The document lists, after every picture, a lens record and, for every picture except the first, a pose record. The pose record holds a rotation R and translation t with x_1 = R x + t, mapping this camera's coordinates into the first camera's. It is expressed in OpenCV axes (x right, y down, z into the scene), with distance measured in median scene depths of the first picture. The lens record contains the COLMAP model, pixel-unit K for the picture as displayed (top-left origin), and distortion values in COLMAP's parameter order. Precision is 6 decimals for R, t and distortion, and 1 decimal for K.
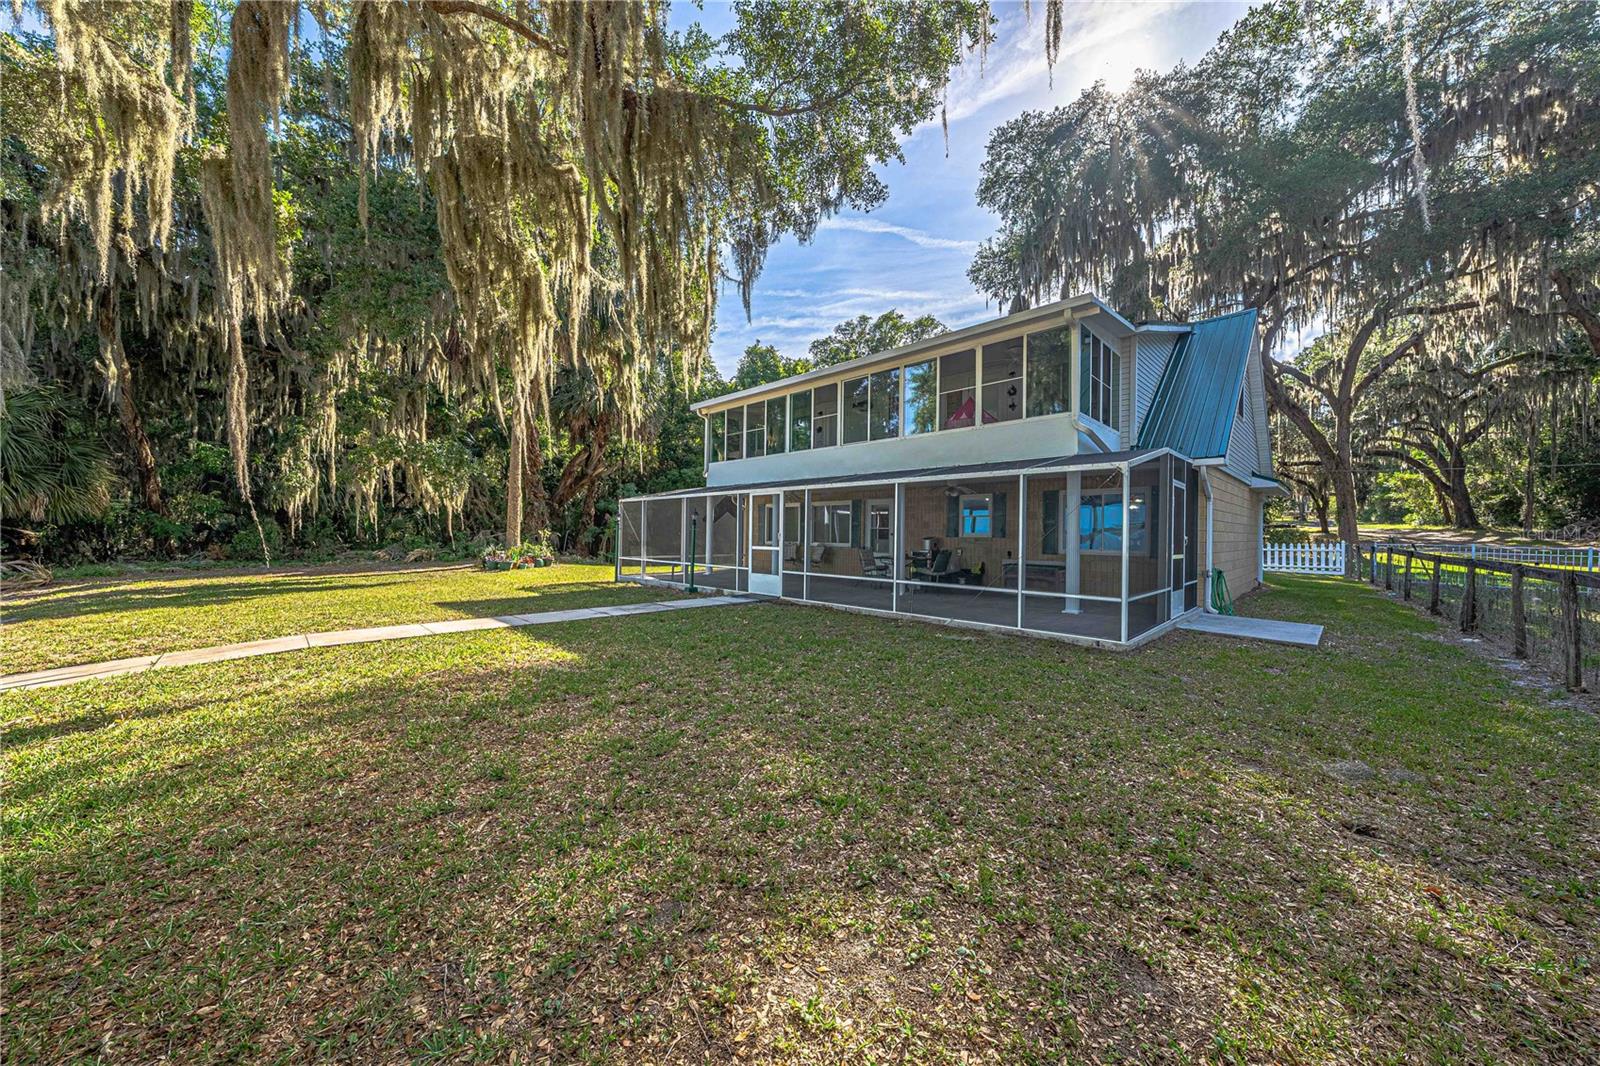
lens RADIAL K [[532.2, 0, 844.0], [0, 532.2, 538.6], [0, 0, 1]] dist [0.000054, -0.000016]
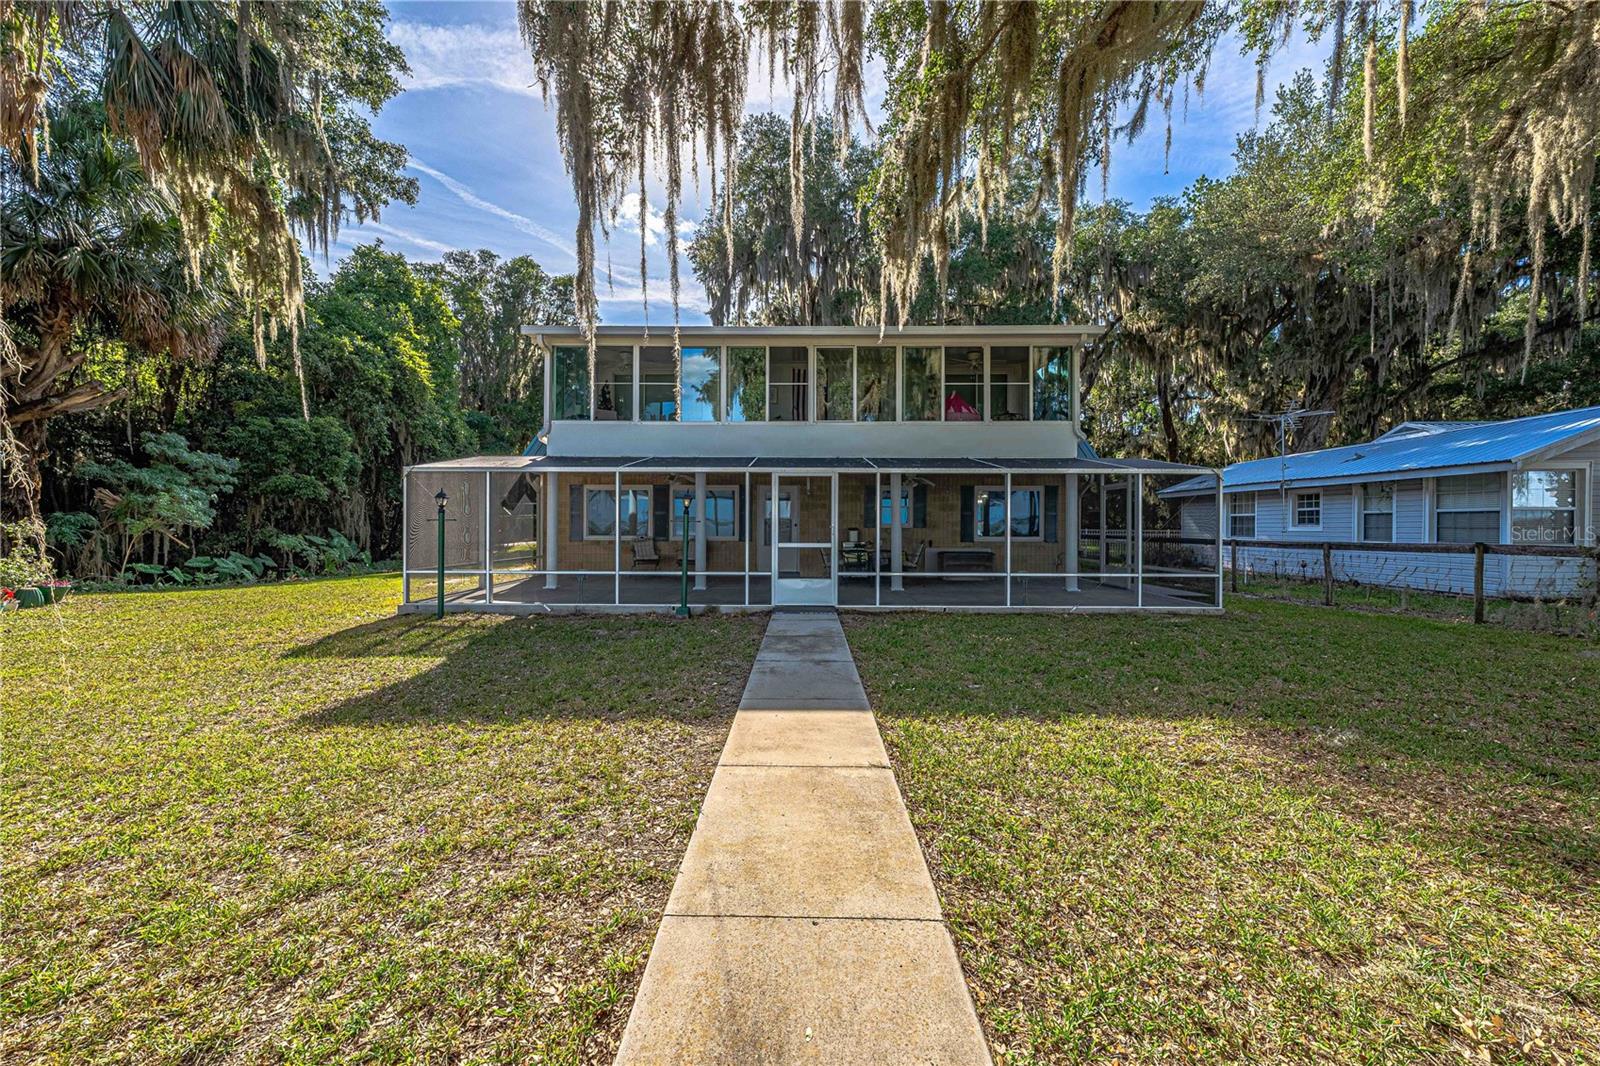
lens RADIAL K [[549.8, 0, 798.1], [0, 549.8, 536.3], [0, 0, 1]] dist [-0.001077, -0.000119]
pose [[0.740533, -0.010009, 0.671945, -0.586412], [0.010232, 0.999941, 0.003618, 0.001824], [-0.671942, 0.004195, 0.740592, 0.349721]]
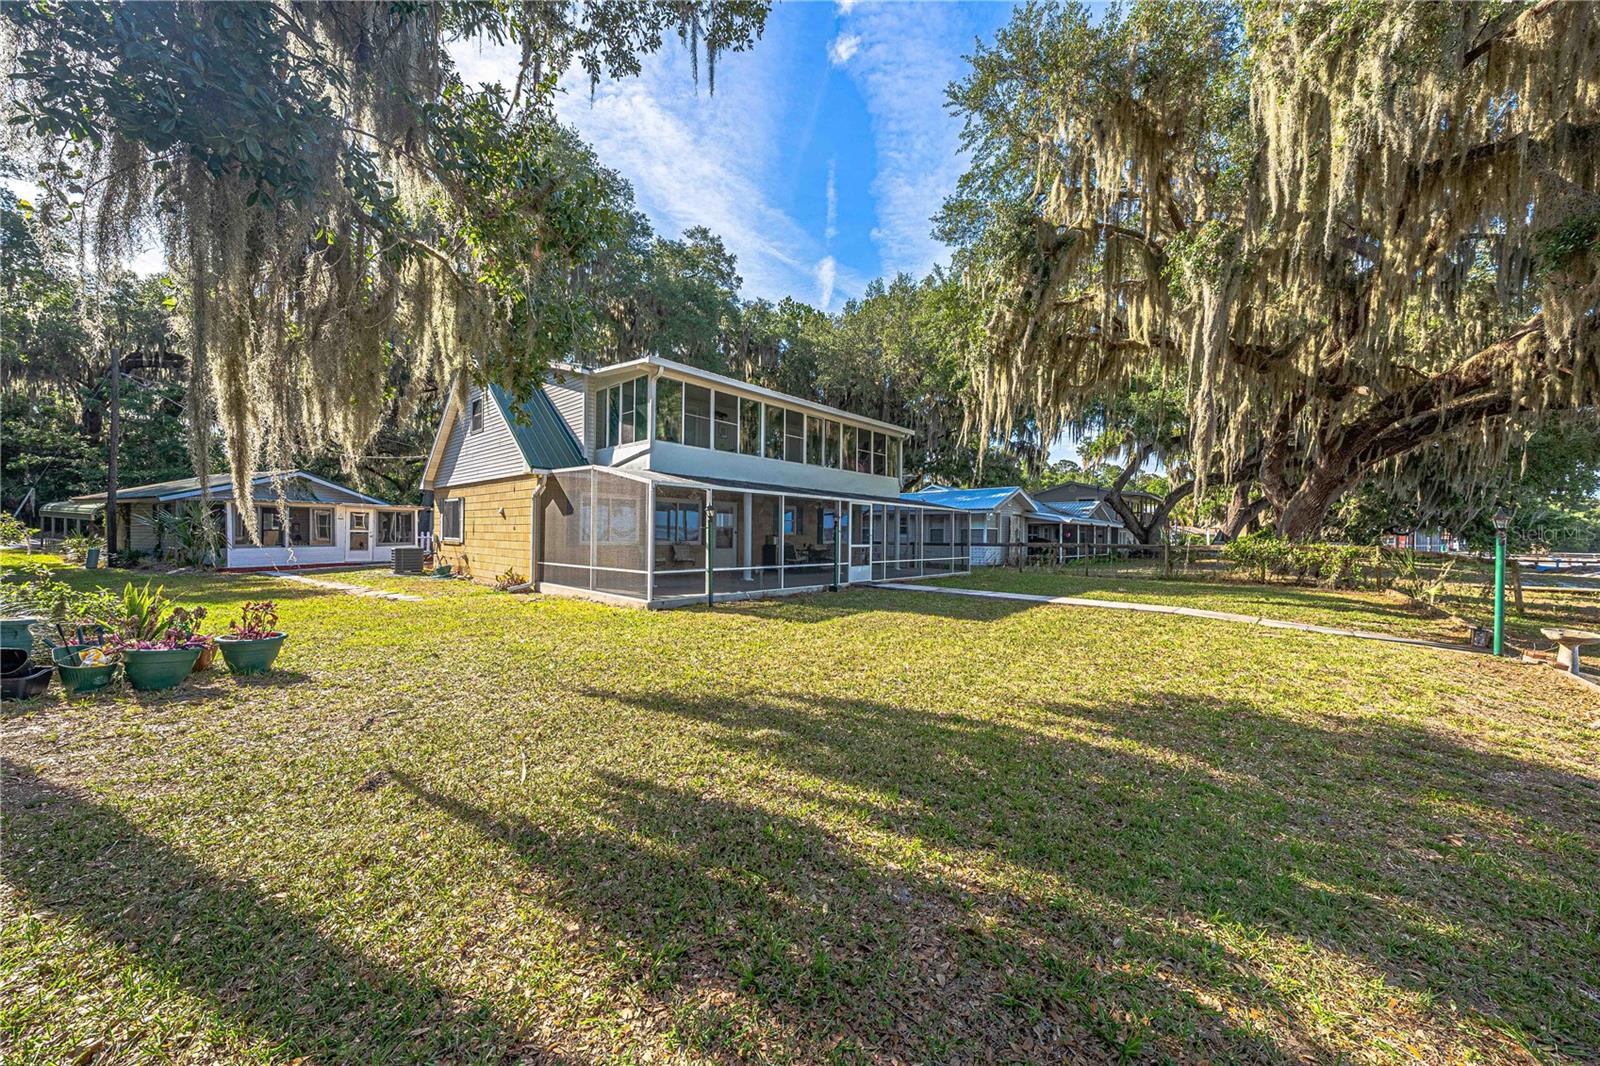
lens RADIAL K [[549.8, 0, 798.1], [0, 549.8, 536.3], [0, 0, 1]] dist [-0.001077, -0.000119]
pose [[-0.008046, -0.004445, 0.999958, -1.260769], [0.003409, 0.999984, 0.004473, -0.010347], [-0.999962, 0.003445, -0.008031, 0.983516]]
